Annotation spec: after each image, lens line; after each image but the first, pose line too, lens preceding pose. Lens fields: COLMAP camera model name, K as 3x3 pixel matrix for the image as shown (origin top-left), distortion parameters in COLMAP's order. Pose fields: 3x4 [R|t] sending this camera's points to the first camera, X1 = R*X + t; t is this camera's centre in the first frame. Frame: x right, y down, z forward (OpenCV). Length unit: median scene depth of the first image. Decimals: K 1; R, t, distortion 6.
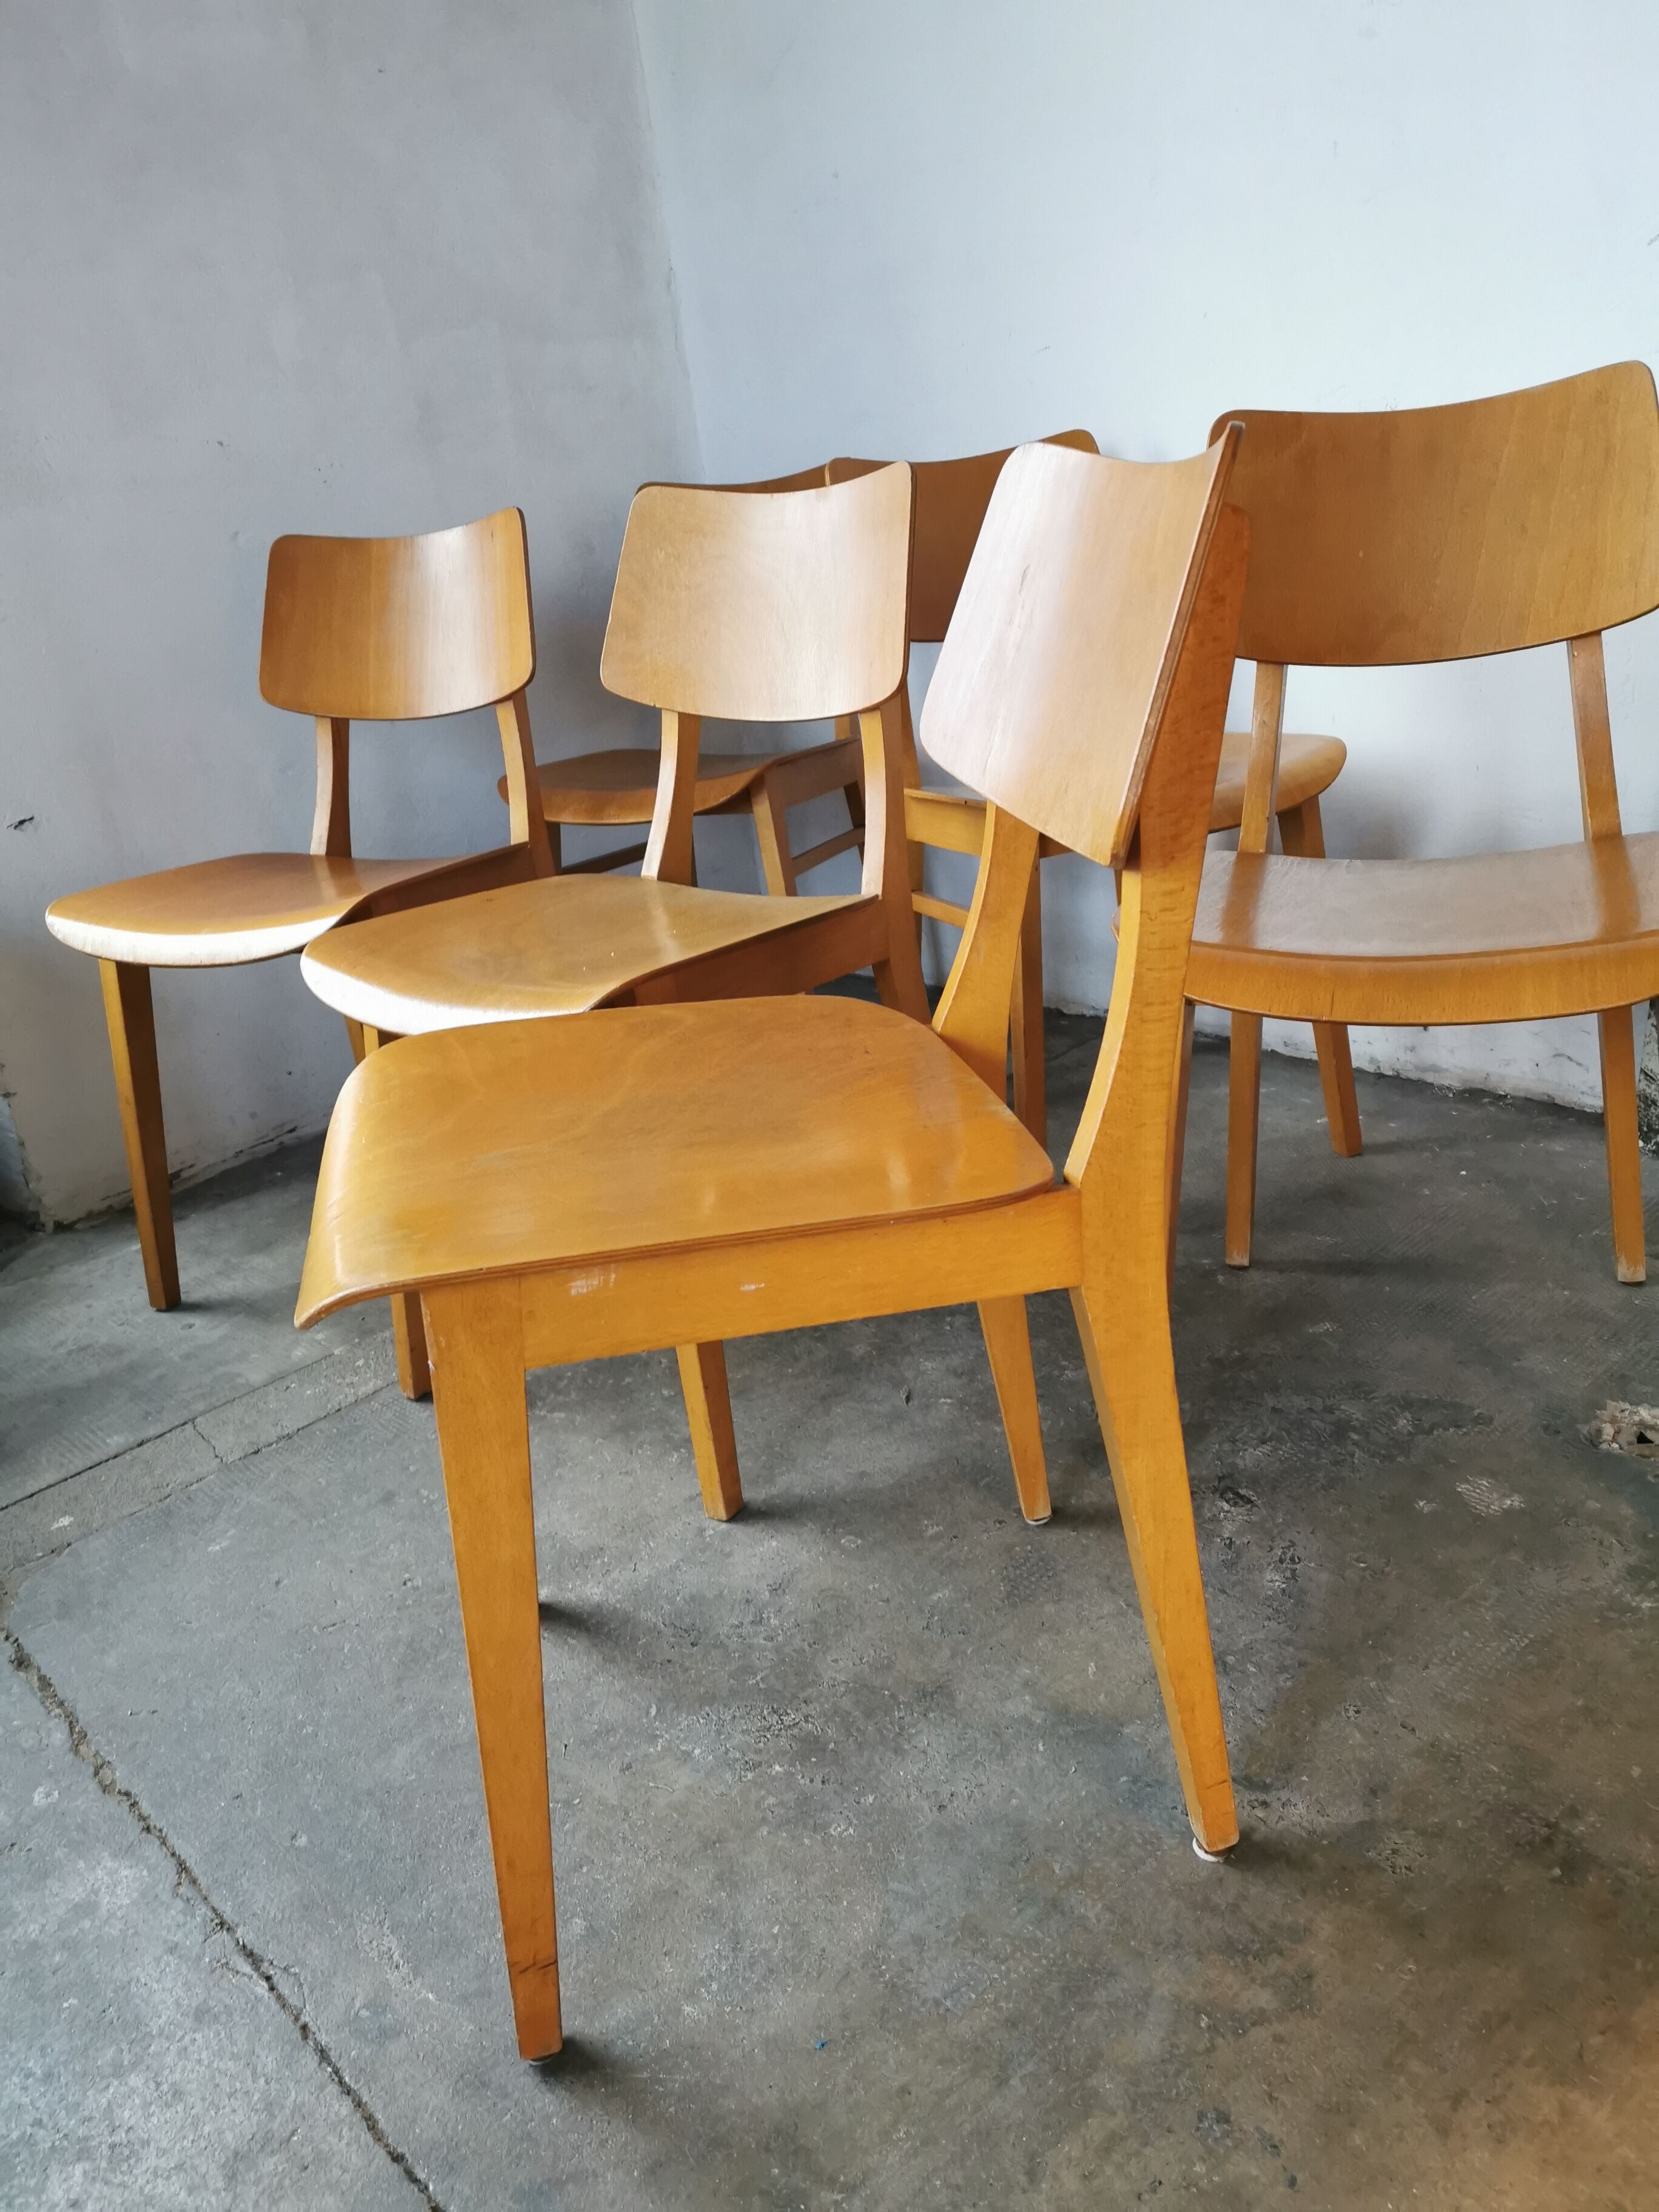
lens RADIAL K [[1705.7, 0, 836.6], [0, 1705.7, 1124.3], [0, 0, 1]] dist [0.071973, -0.102906]
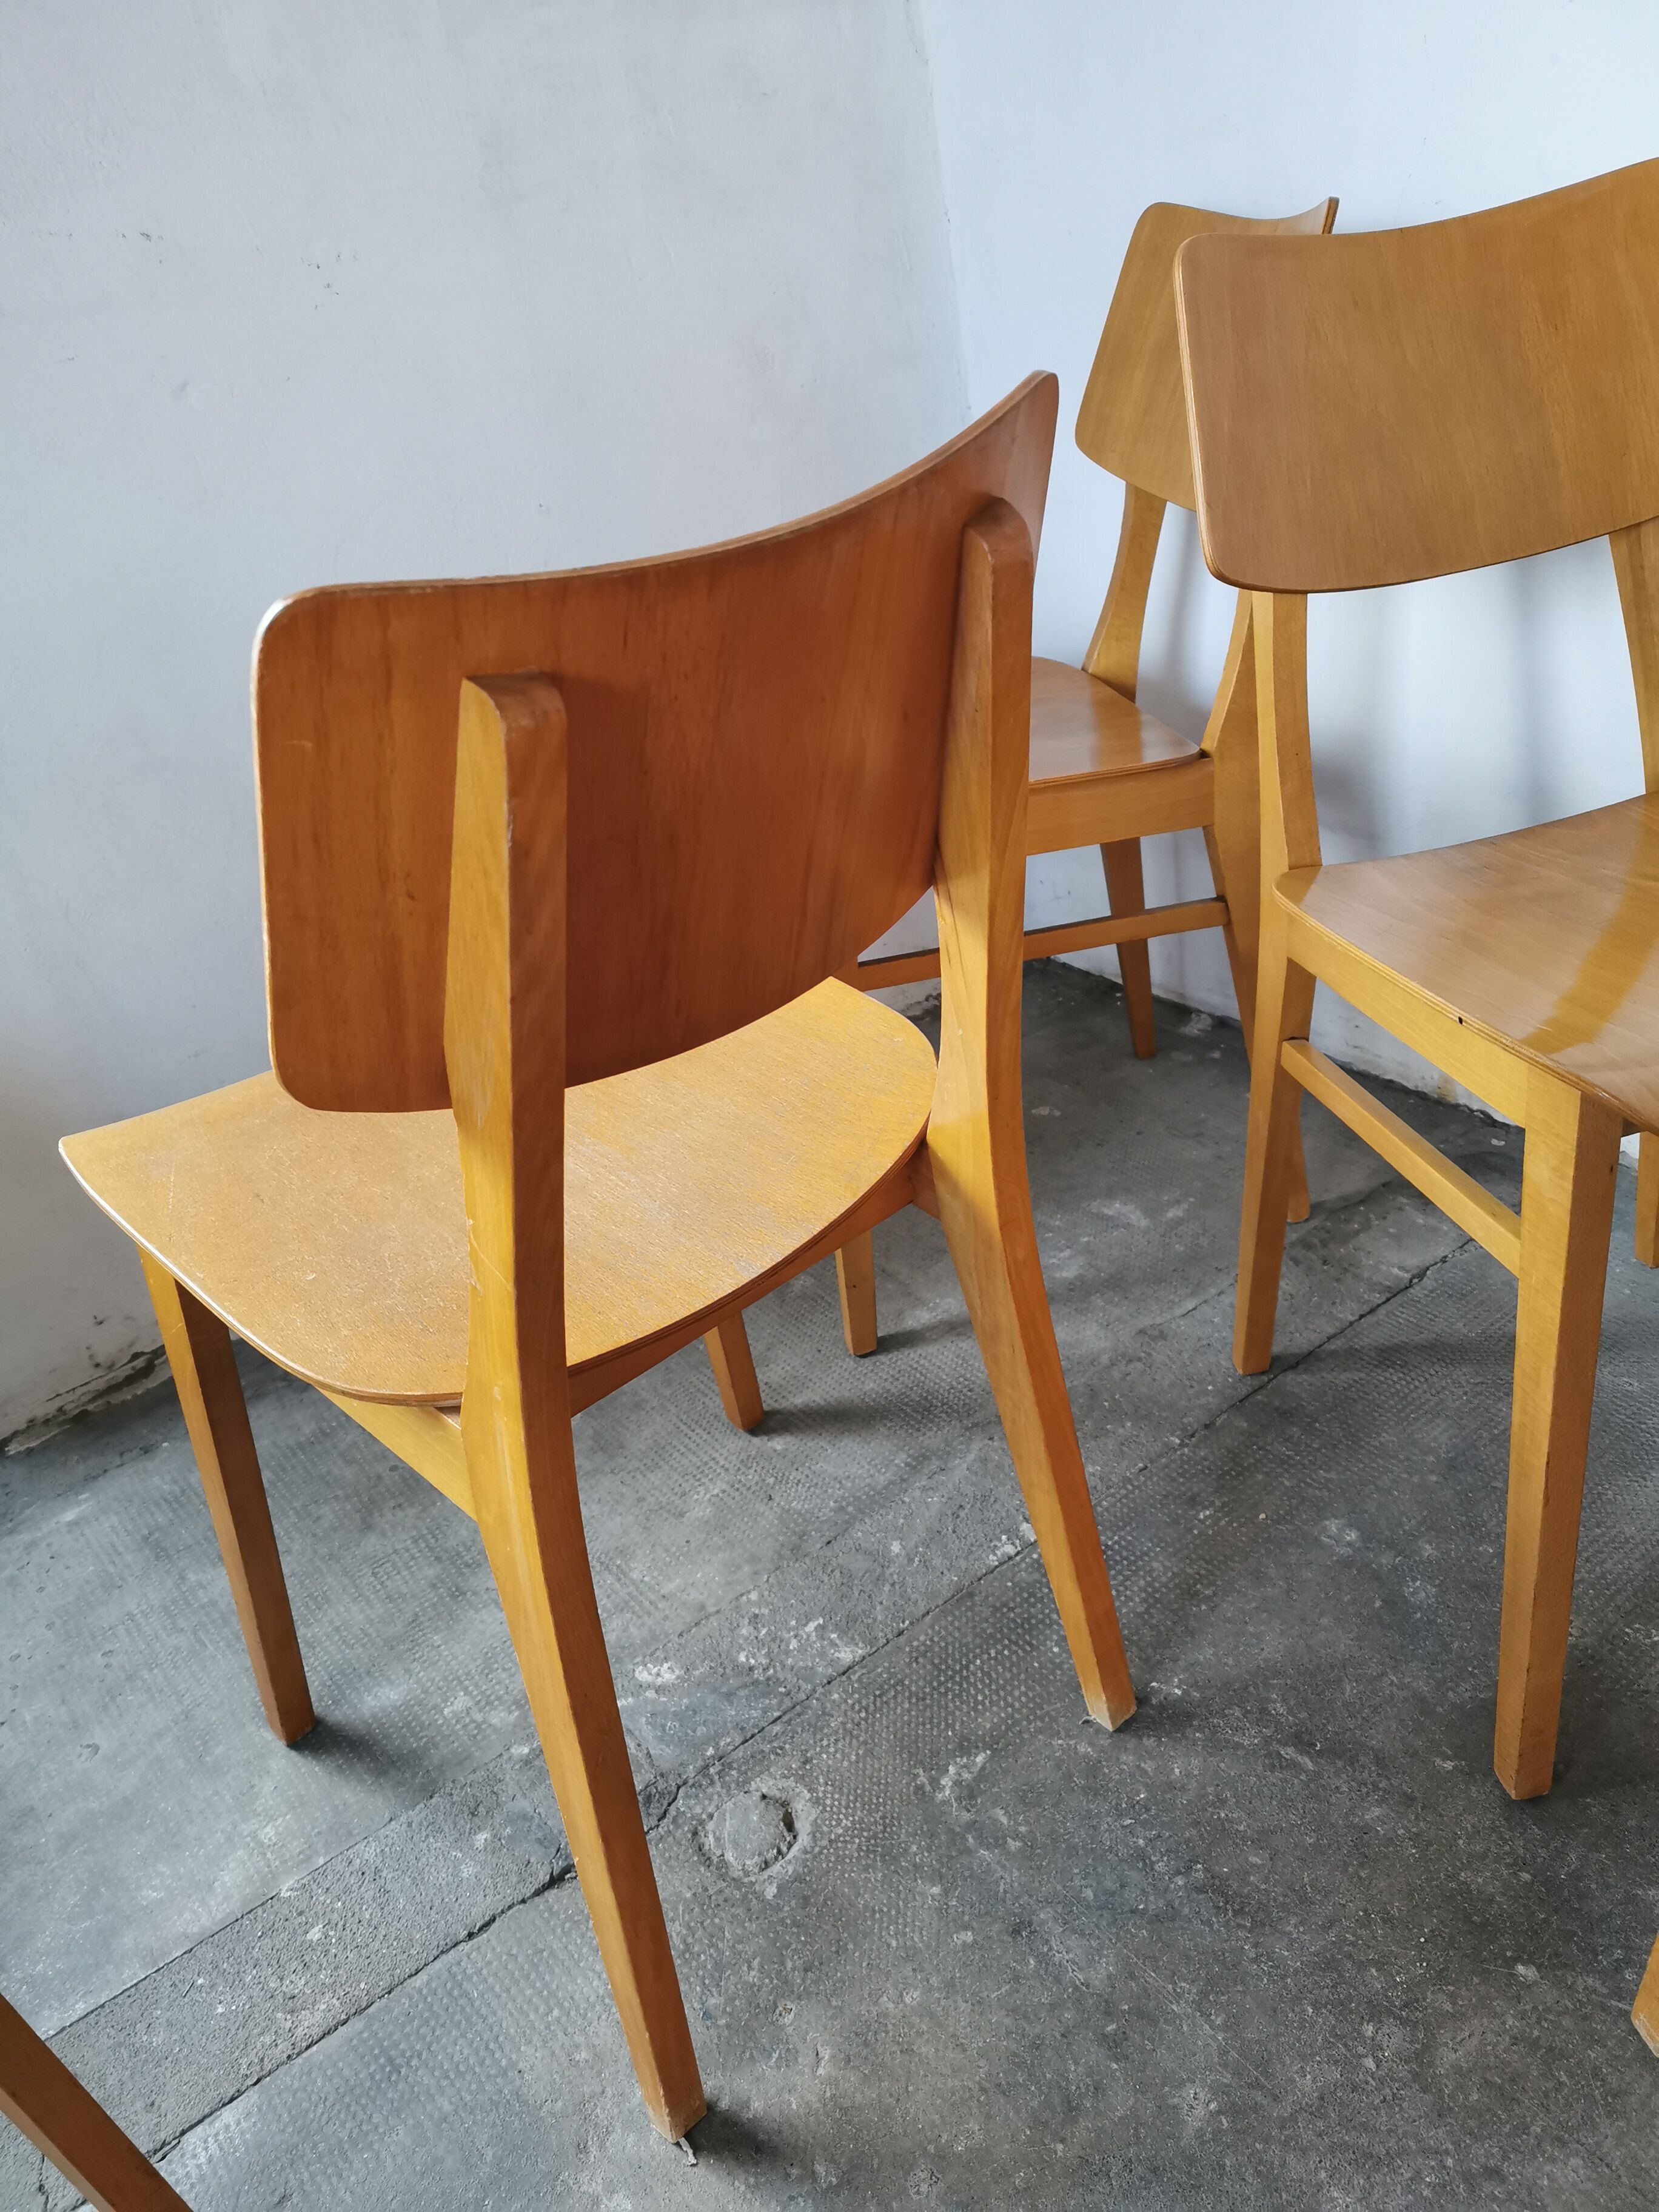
lens RADIAL K [[1705.7, 0, 825.0], [0, 1705.7, 1110.1], [0, 0, 1]] dist [0.071973, -0.102906]
pose [[0.989885, 0.034387, -0.137639, -0.044390], [-0.013261, 0.988361, 0.151550, -0.303137], [0.141248, -0.148192, 0.978820, 0.642559]]
